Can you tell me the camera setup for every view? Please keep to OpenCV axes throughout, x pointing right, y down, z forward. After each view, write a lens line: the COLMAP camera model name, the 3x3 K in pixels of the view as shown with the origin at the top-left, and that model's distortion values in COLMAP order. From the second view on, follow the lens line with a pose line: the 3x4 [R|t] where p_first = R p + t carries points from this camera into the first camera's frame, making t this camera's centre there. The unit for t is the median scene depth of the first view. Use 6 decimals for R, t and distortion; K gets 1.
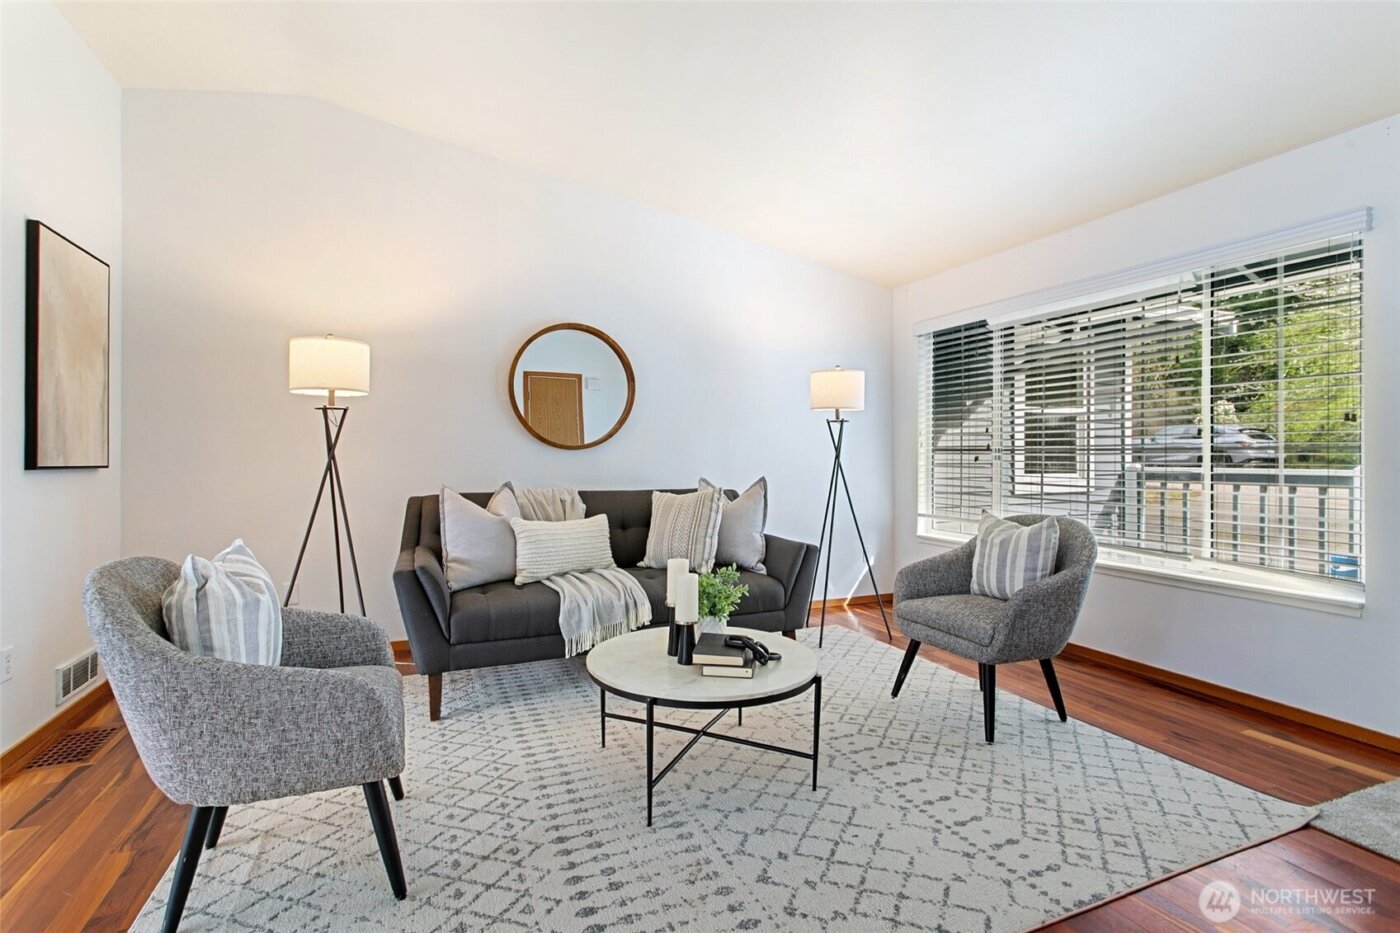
lens RADIAL K [[660.3, 0, 692.3], [0, 660.3, 451.0], [0, 0, 1]] dist [0.001293, 0.000549]
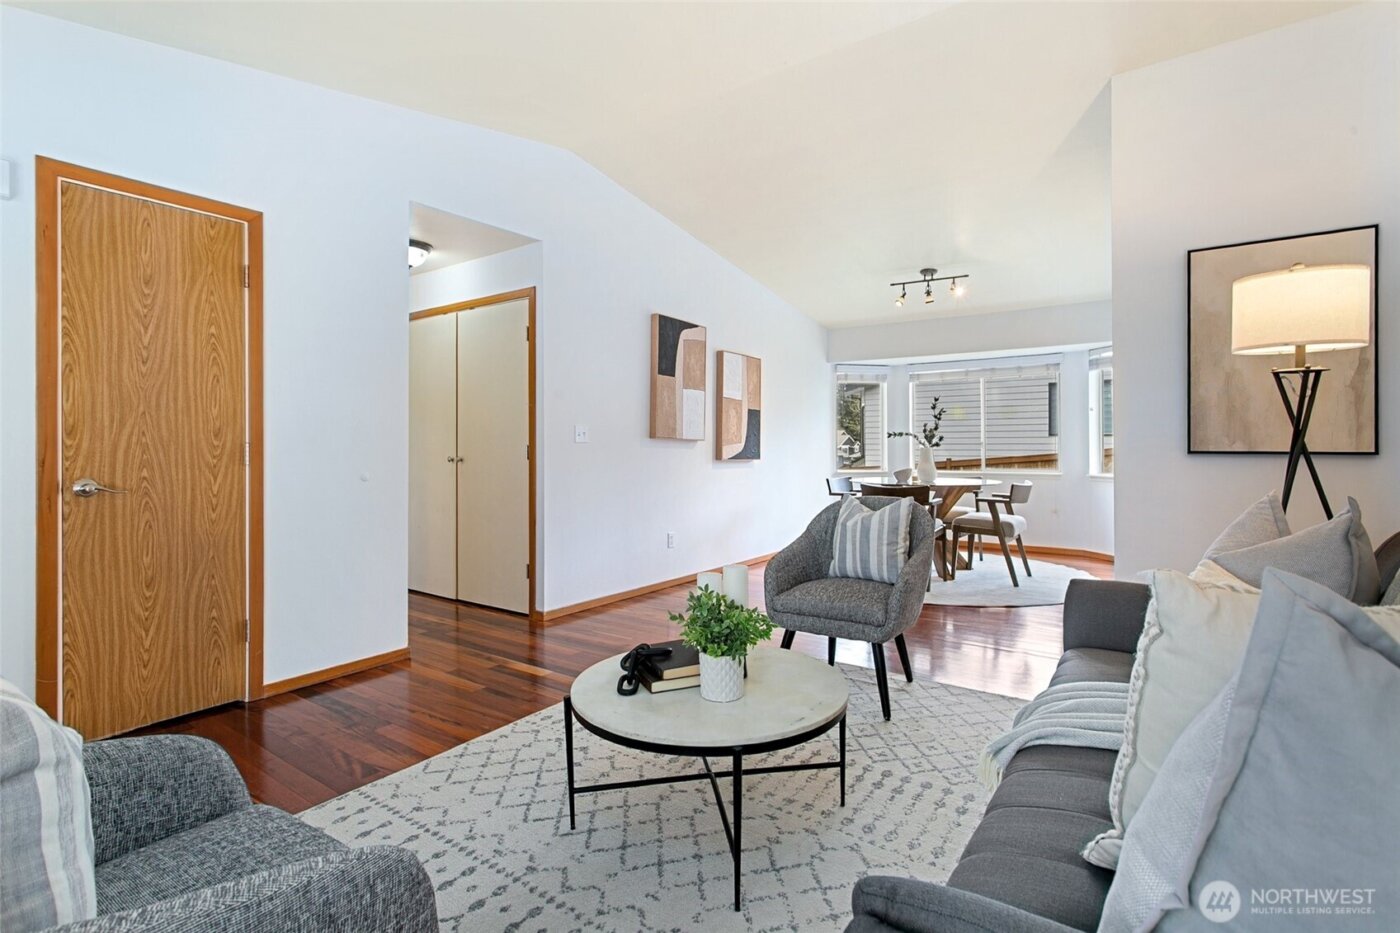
lens RADIAL K [[681.5, 0, 701.2], [0, 681.5, 445.7], [0, 0, 1]] dist [-0.000528, 0.000141]
pose [[-0.854284, 0.003541, -0.519795, 0.497074], [0.007882, 0.999950, -0.006143, 0.016461], [0.519747, -0.009345, -0.854269, 1.829638]]
